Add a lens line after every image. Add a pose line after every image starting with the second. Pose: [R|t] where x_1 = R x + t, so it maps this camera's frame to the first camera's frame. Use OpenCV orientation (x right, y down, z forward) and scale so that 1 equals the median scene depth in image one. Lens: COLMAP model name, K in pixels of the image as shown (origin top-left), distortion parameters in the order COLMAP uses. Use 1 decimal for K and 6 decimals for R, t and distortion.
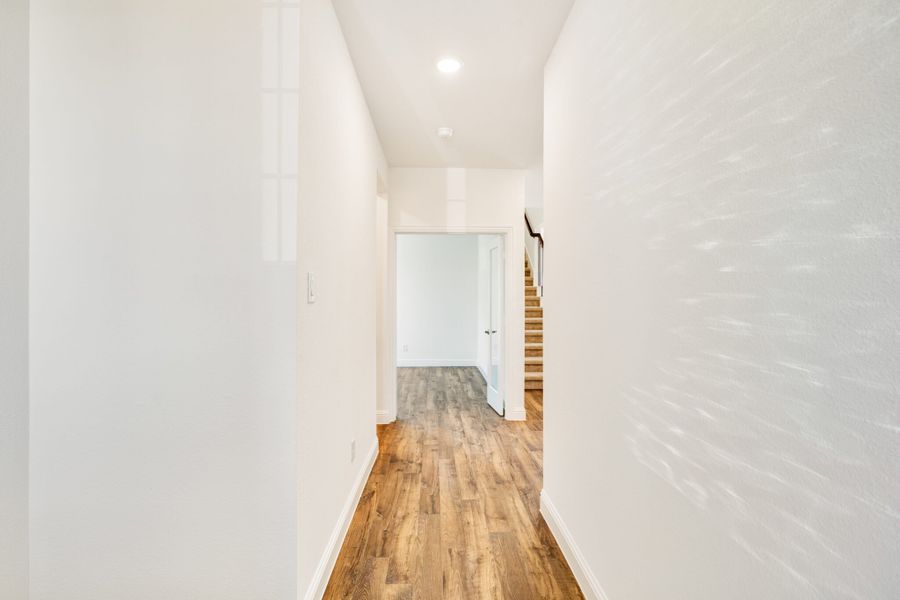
lens RADIAL K [[417.5, 0, 448.9], [0, 417.5, 300.0], [0, 0, 1]] dist [0.001460, 0.000054]
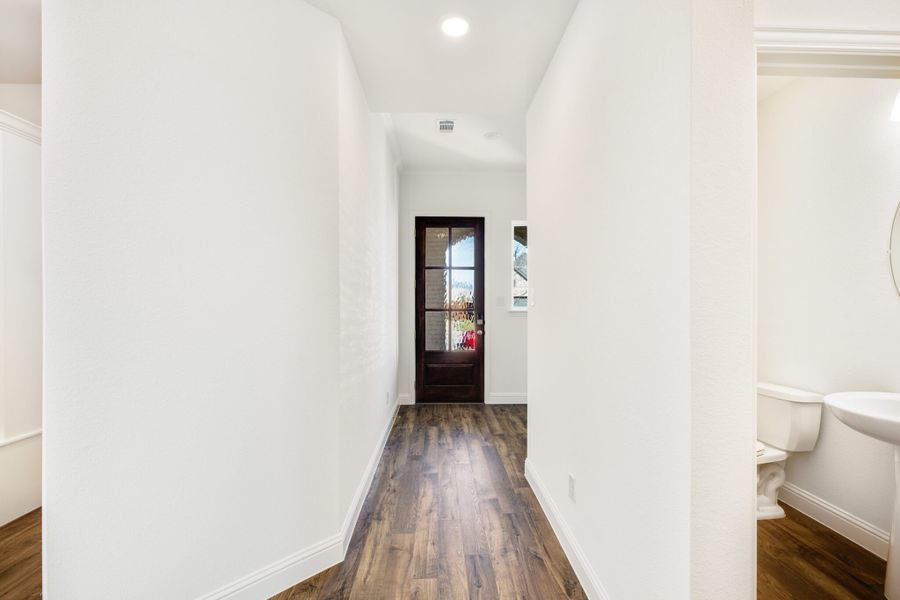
lens RADIAL K [[417.5, 0, 450.4], [0, 417.5, 302.5], [0, 0, 1]] dist [0.001460, 0.000054]
pose [[-0.999994, 0.001897, 0.002787, 0.004825], [0.001881, 0.999980, -0.005980, 0.002747], [-0.002798, -0.005974, -0.999978, 1.814746]]
